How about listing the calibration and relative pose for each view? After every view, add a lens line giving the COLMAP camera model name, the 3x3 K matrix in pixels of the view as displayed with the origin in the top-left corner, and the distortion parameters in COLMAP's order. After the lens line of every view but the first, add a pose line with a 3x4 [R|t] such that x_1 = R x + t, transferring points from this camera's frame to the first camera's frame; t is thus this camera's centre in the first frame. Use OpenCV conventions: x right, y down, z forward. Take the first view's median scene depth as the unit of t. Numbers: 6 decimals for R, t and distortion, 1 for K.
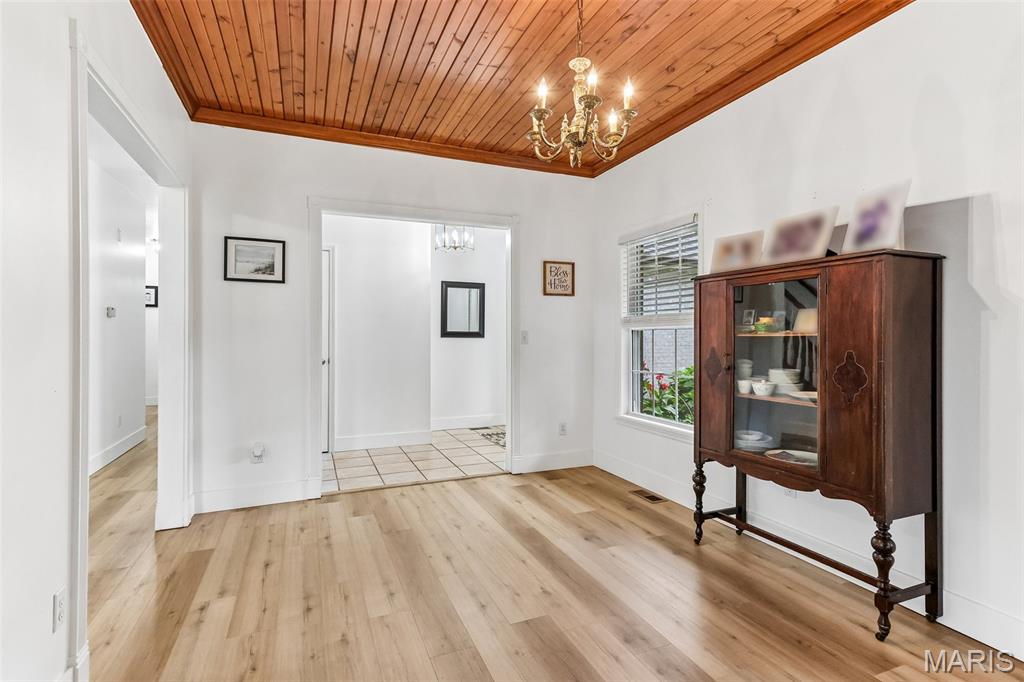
lens RADIAL K [[495.6, 0, 504.7], [0, 495.6, 339.7], [0, 0, 1]] dist [0.023577, 0.003090]
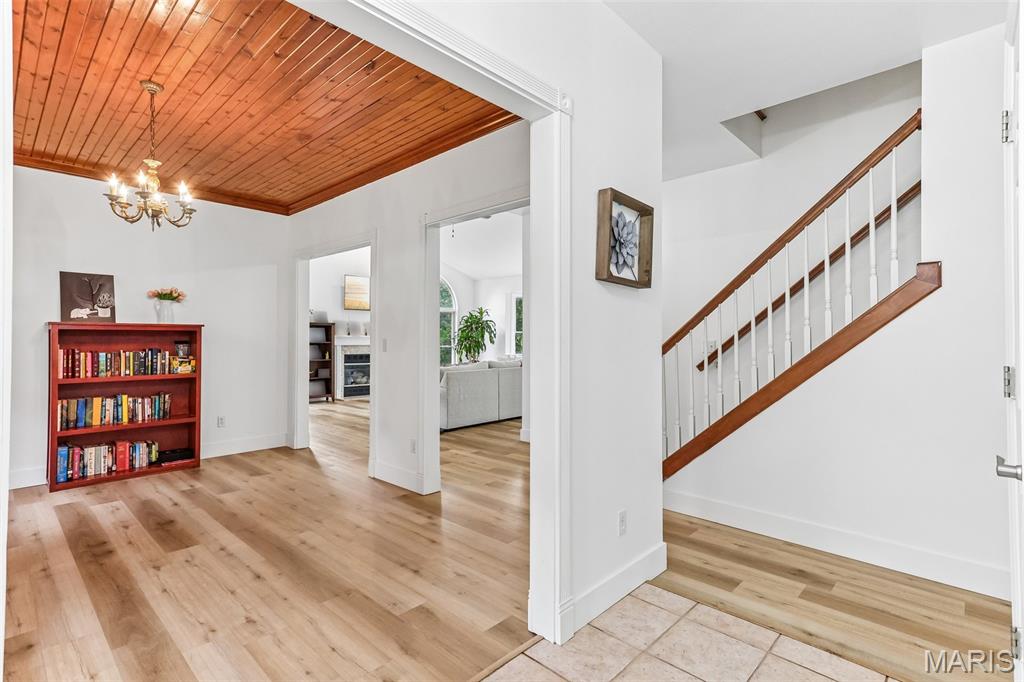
lens RADIAL K [[495.6, 0, 506.0], [0, 495.6, 333.9], [0, 0, 1]] dist [0.023577, 0.003090]
pose [[-0.914980, -0.004050, -0.403480, -0.121477], [-0.001353, 0.999975, -0.006971, -0.016163], [0.403498, -0.005832, -0.914962, 1.591614]]
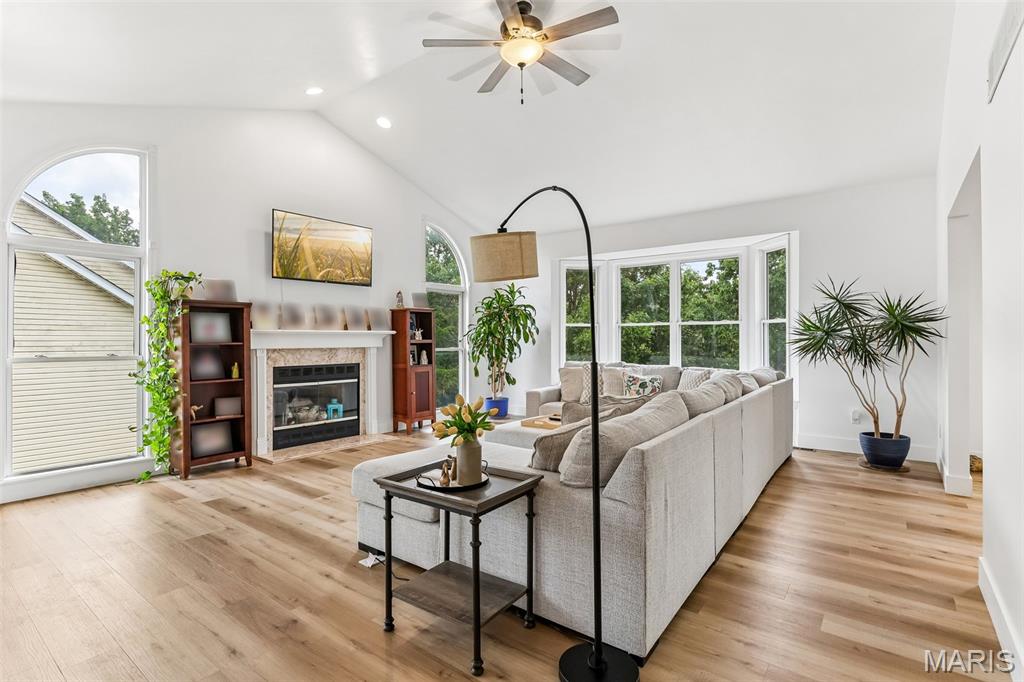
lens RADIAL K [[498.8, 0, 505.8], [0, 498.8, 339.7], [0, 0, 1]] dist [-0.009801, 0.003016]
pose [[-0.865563, 0.005645, -0.500768, -0.286933], [0.003434, 0.999980, 0.005337, -0.001289], [0.500788, 0.002900, -0.865565, 0.182226]]
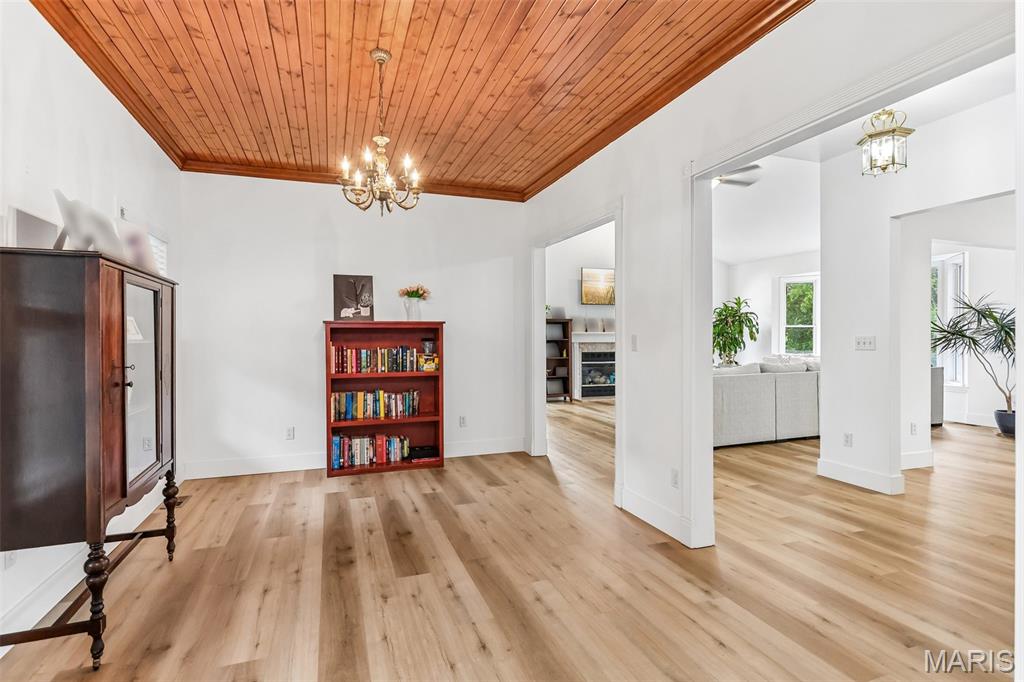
lens RADIAL K [[498.8, 0, 504.2], [0, 498.8, 338.1], [0, 0, 1]] dist [-0.009801, 0.003016]
pose [[-0.998742, 0.005196, 0.049867, -0.140114], [0.005544, 0.999961, 0.006835, -0.013552], [-0.049830, 0.007103, -0.998732, 1.321146]]
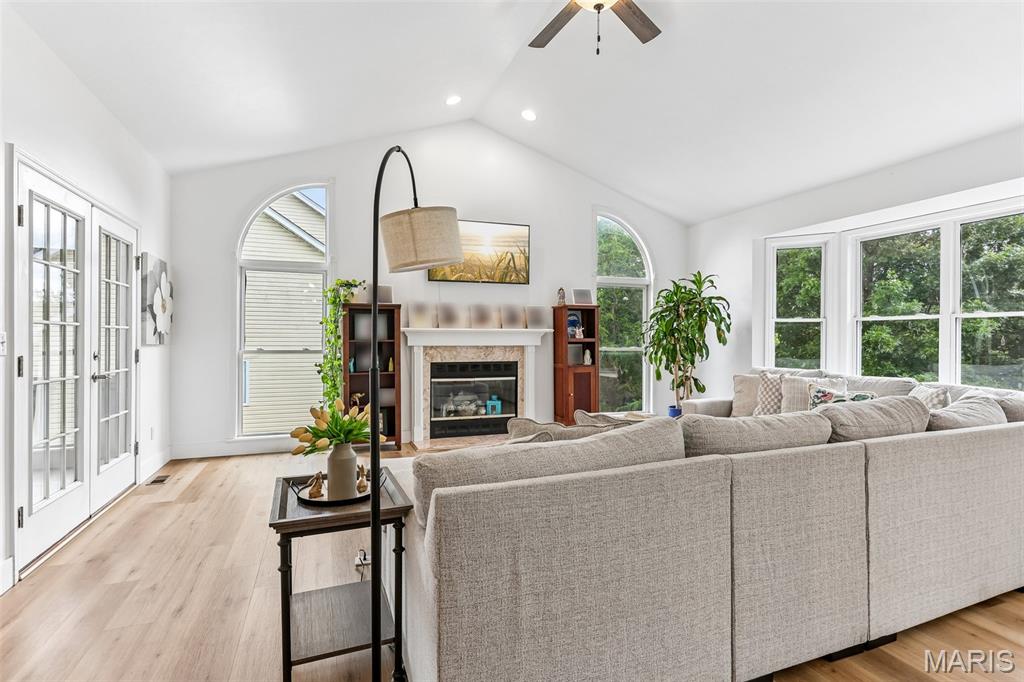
lens RADIAL K [[498.8, 0, 505.2], [0, 498.8, 340.1], [0, 0, 1]] dist [-0.009801, 0.003016]
pose [[-0.999314, 0.000878, 0.037021, -0.729143], [0.001177, 0.999967, 0.008073, -0.000182], [-0.037012, 0.008111, -0.999282, 0.166603]]
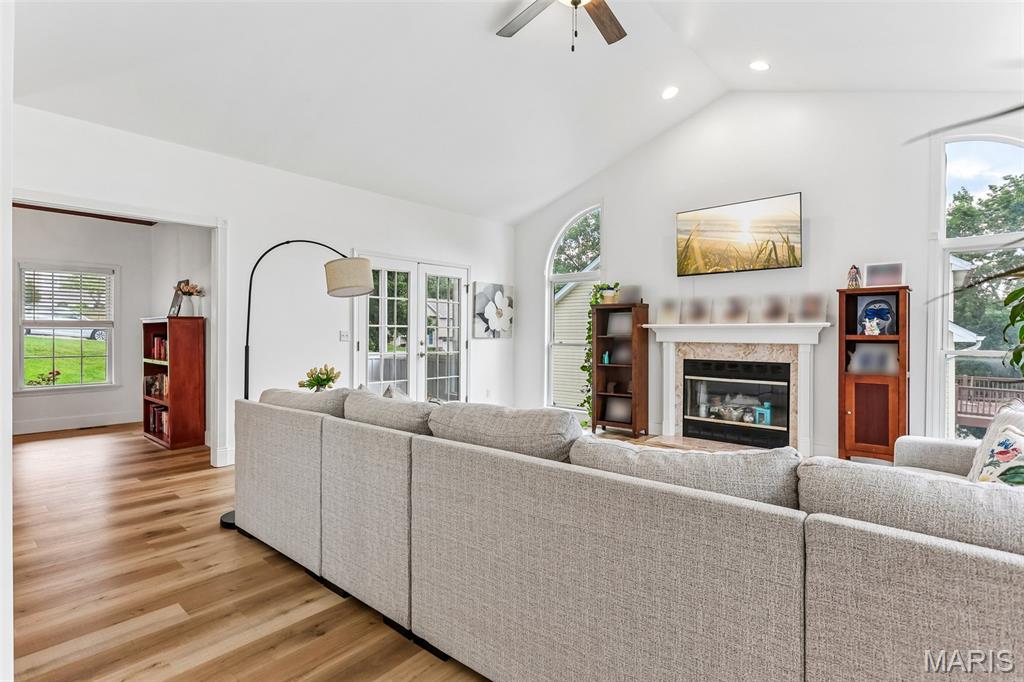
lens RADIAL K [[498.8, 0, 500.3], [0, 498.8, 335.9], [0, 0, 1]] dist [-0.009801, 0.003016]
pose [[-0.436887, -0.003456, 0.899510, -1.602091], [0.001342, 0.999989, 0.004493, 0.003221], [-0.899516, 0.003170, -0.436877, -0.217885]]
